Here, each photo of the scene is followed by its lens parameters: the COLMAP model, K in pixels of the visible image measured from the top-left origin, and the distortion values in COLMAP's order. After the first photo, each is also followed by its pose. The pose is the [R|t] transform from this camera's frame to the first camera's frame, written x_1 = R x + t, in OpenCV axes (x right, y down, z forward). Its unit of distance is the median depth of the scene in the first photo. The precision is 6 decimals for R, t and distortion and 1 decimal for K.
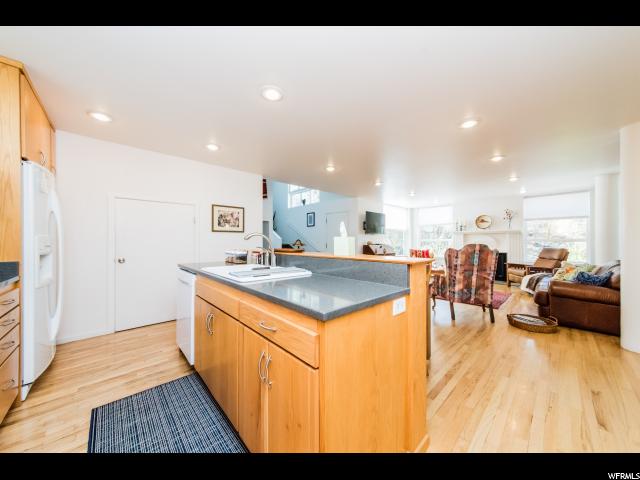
lens RADIAL K [[220.4, 0, 292.7], [0, 220.4, 242.1], [0, 0, 1]] dist [0.000103, -0.000014]
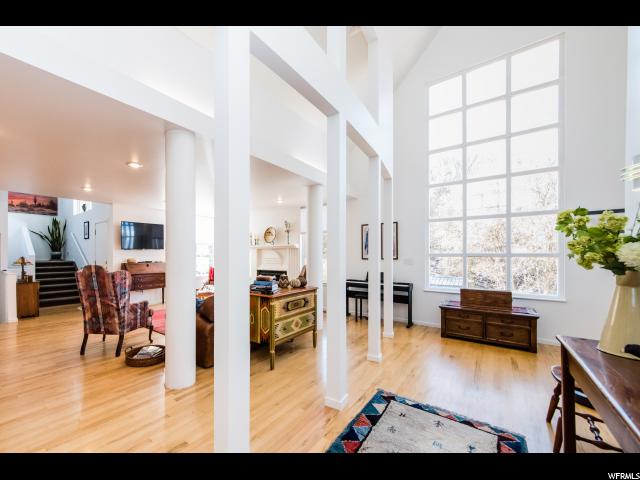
lens RADIAL K [[267.9, 0, 239.0], [0, 267.9, 264.9], [0, 0, 1]] dist [-0.000668, 0.000006]
pose [[0.993551, -0.004965, 0.113281, 1.224423], [0.000540, 0.999237, 0.039059, -0.030056], [-0.113389, -0.038746, 0.992795, -0.076057]]
